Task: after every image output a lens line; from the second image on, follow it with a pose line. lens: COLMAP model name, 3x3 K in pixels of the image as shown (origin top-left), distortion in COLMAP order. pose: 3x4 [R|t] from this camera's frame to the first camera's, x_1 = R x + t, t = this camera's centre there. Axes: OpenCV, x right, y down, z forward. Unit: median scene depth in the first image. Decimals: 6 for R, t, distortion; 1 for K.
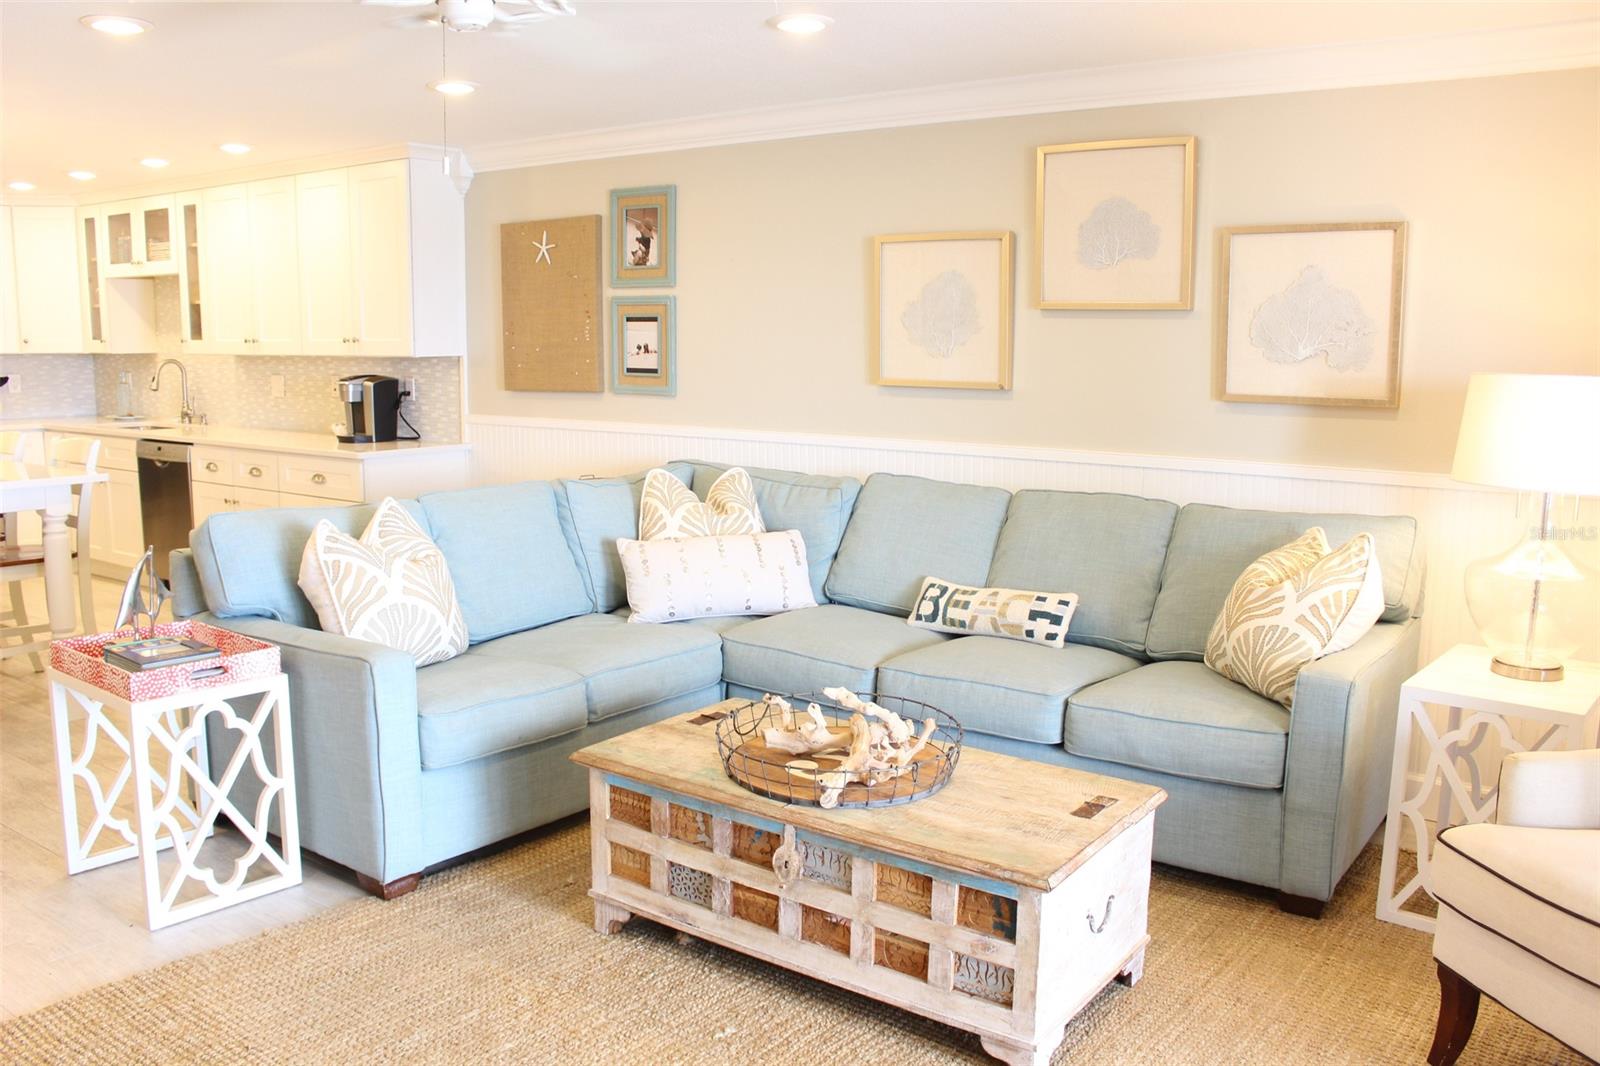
lens RADIAL K [[1343.5, 0, 785.6], [0, 1343.5, 532.9], [0, 0, 1]] dist [-0.131398, 0.108998]
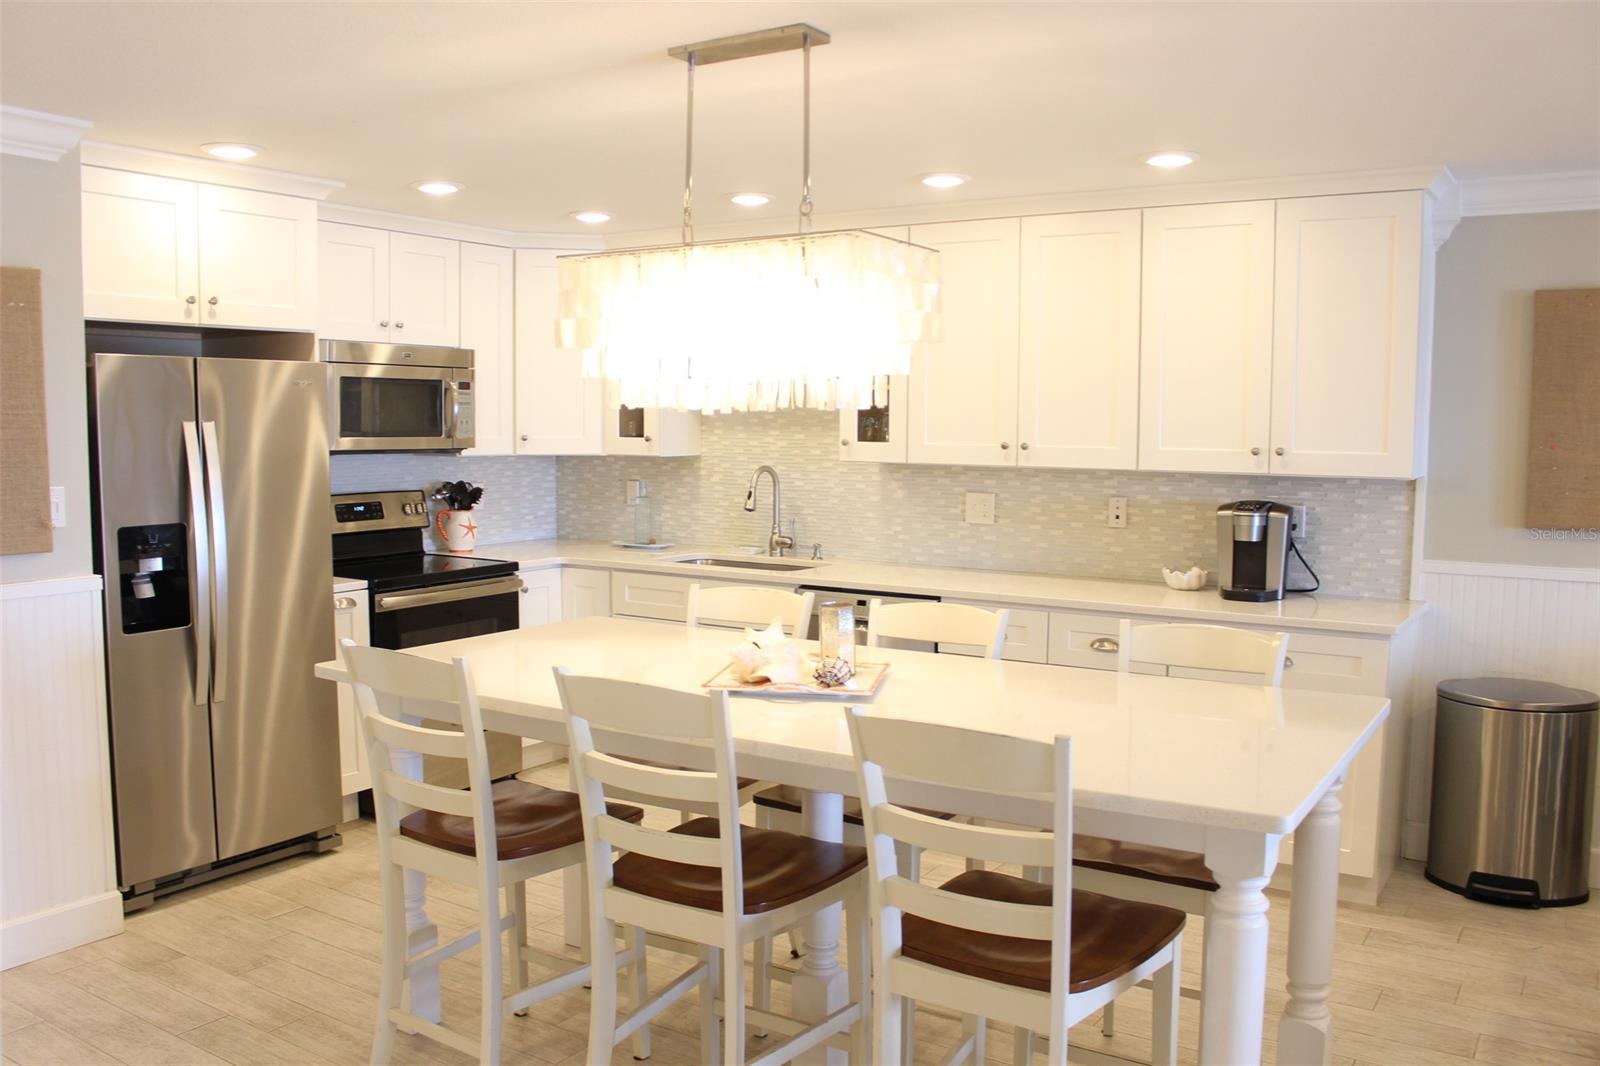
lens RADIAL K [[1343.5, 0, 797.2], [0, 1343.5, 539.7], [0, 0, 1]] dist [-0.131398, 0.108998]
pose [[0.996585, -0.003729, 0.082492, -1.142845], [0.008380, 0.998389, -0.056110, -0.116968], [-0.082150, 0.056610, 0.995011, 0.626332]]
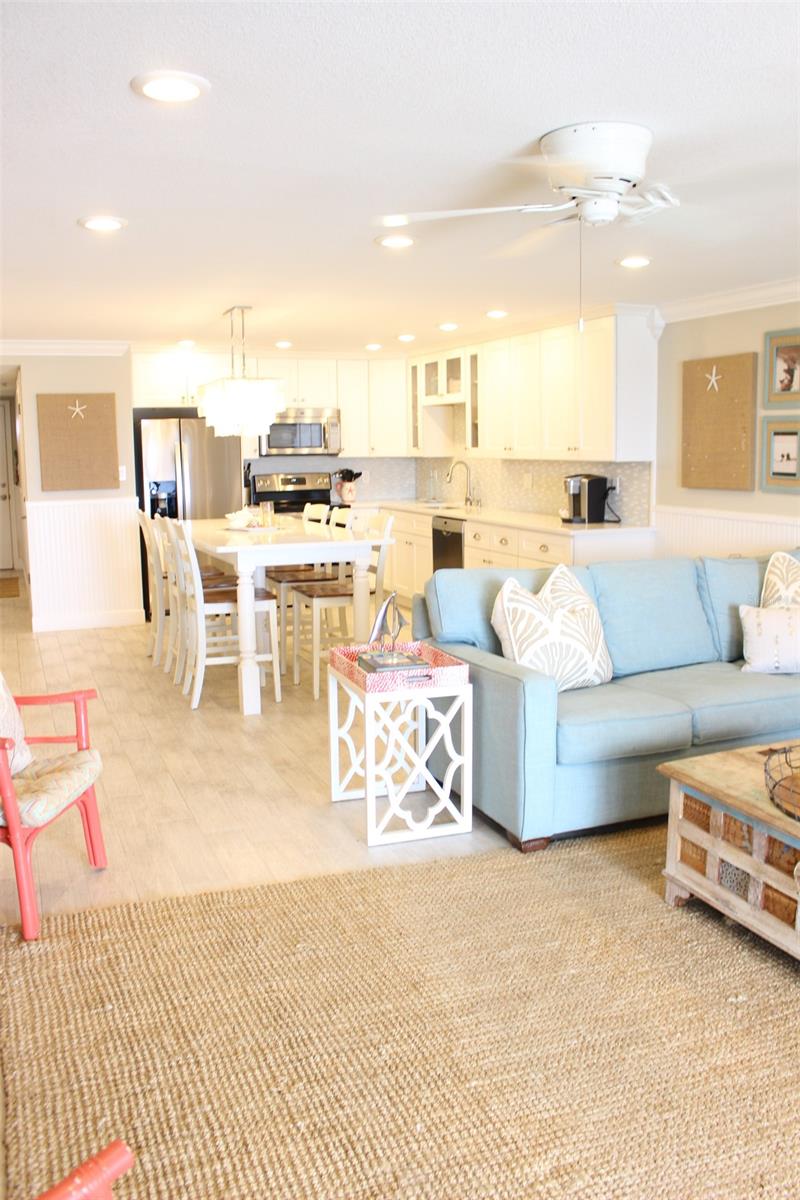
lens RADIAL K [[1007.7, 0, 395.9], [0, 1007.7, 596.7], [0, 0, 1]] dist [-0.131398, 0.108998]
pose [[0.865639, 0.061395, -0.496890, 0.072164], [-0.058838, 0.998050, 0.020815, -0.004985], [0.497199, 0.011218, 0.867564, 0.010049]]
